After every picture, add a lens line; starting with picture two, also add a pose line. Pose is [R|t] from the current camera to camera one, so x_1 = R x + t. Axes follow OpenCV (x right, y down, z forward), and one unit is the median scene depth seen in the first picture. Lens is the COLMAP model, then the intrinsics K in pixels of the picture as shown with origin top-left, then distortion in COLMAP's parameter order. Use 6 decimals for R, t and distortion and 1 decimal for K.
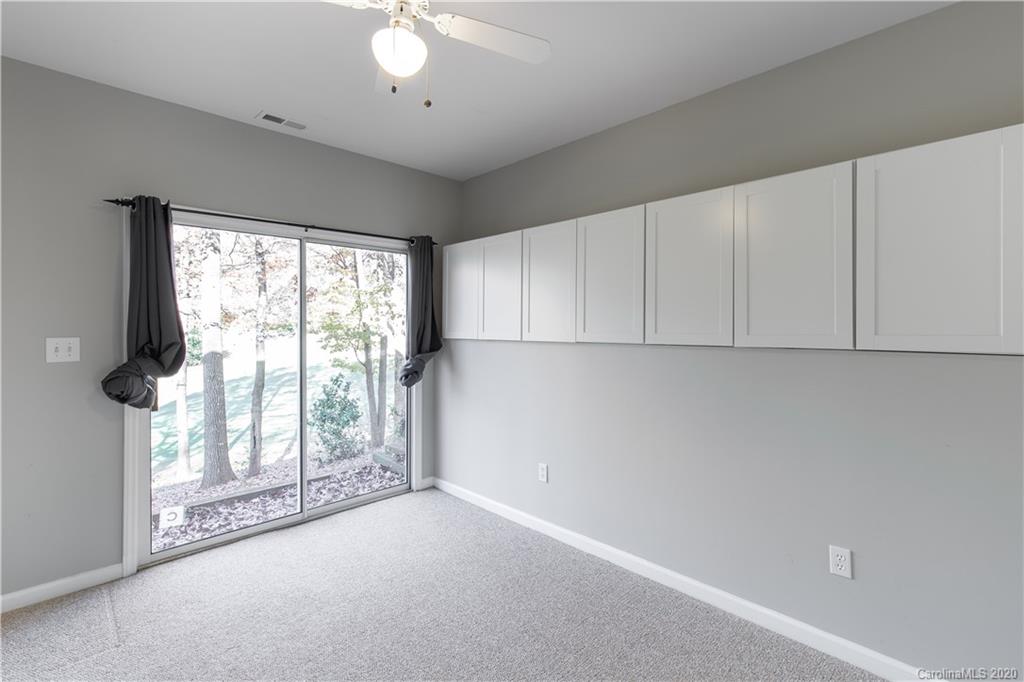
lens RADIAL K [[437.8, 0, 527.4], [0, 437.8, 328.6], [0, 0, 1]] dist [0.008658, 0.000992]
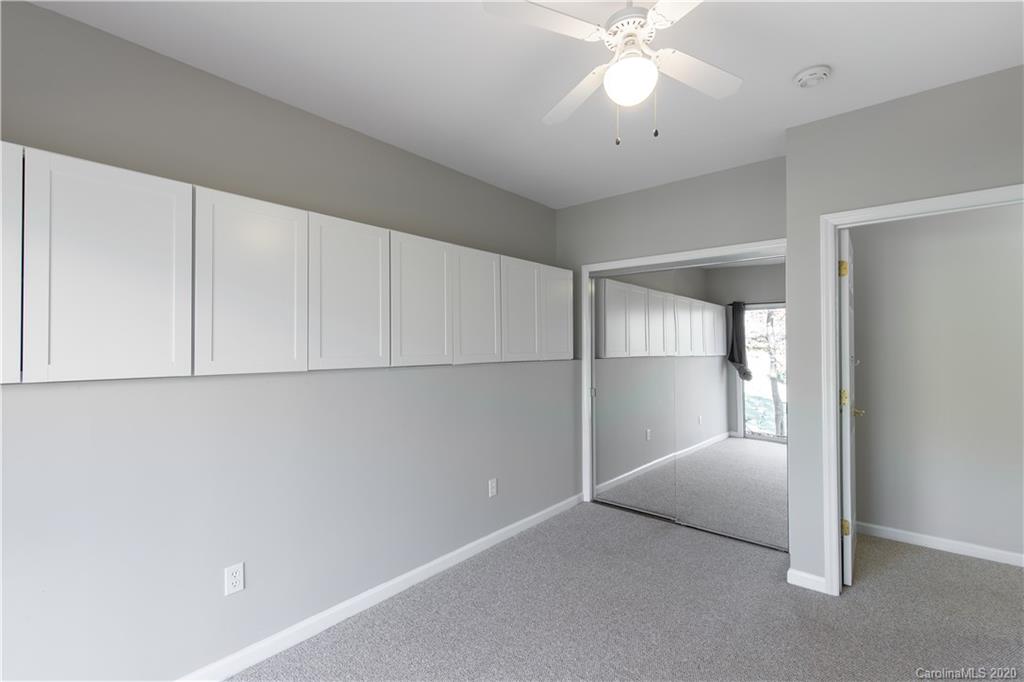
lens RADIAL K [[470.4, 0, 513.8], [0, 470.4, 346.0], [0, 0, 1]] dist [-0.002779, -0.002425]
pose [[-0.078128, 0.013496, 0.996852, -0.559070], [0.011138, 0.999858, -0.012664, 0.001906], [-0.996881, 0.010113, -0.078267, 0.527548]]
